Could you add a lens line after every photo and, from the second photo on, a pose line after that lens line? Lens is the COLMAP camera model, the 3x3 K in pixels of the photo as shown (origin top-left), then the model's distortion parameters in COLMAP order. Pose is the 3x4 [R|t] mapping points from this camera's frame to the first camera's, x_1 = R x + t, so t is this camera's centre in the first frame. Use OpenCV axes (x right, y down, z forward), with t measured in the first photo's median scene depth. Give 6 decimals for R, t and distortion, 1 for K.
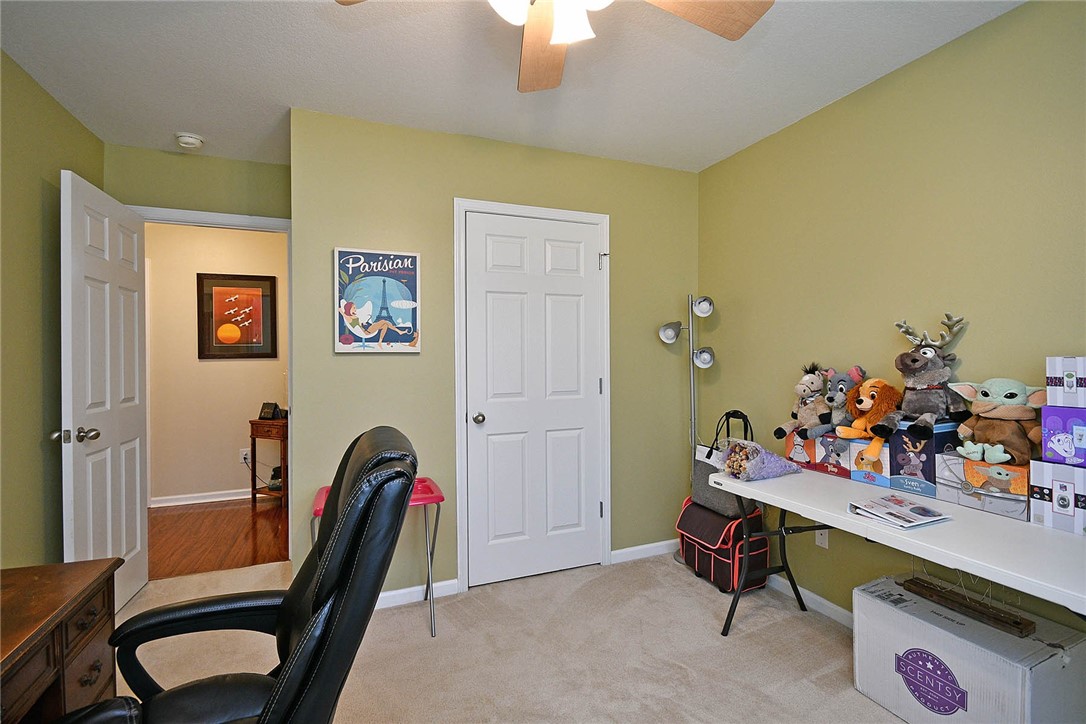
lens RADIAL K [[489.2, 0, 543.0], [0, 489.2, 362.0], [0, 0, 1]] dist [0.013865, -0.009969]
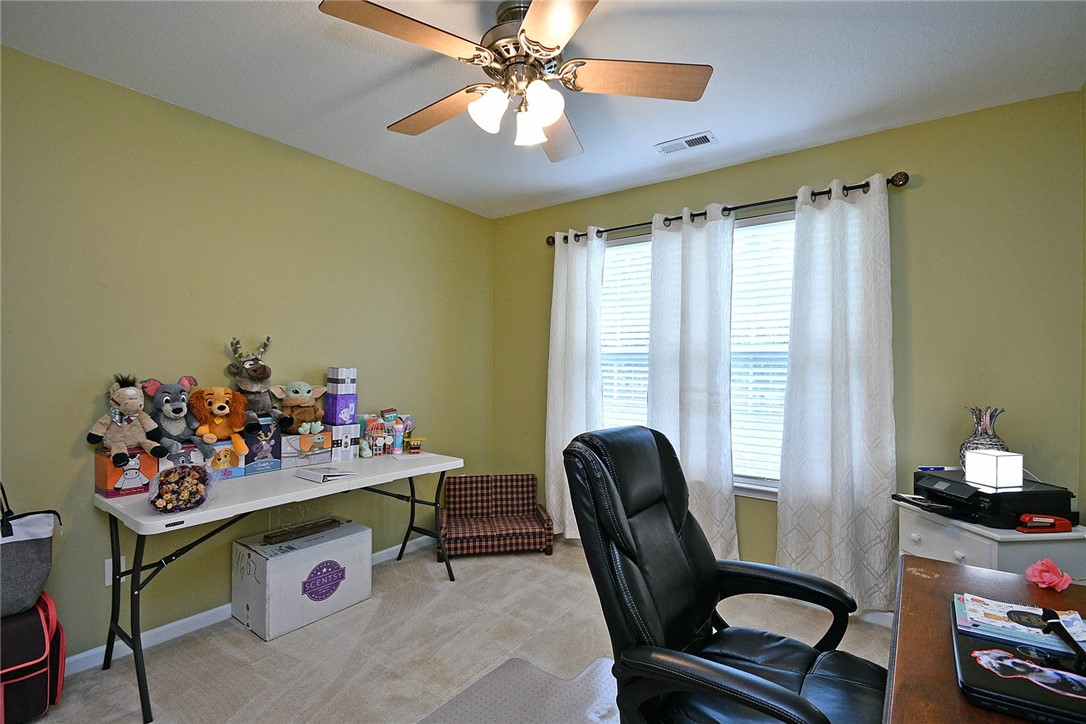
lens RADIAL K [[489.2, 0, 543.0], [0, 489.2, 362.0], [0, 0, 1]] dist [0.013865, -0.009969]
pose [[-0.504295, 0.007695, 0.863497, -0.856063], [0.005382, 0.999969, -0.005768, -0.017192], [-0.863515, 0.001738, -0.504321, 1.148860]]
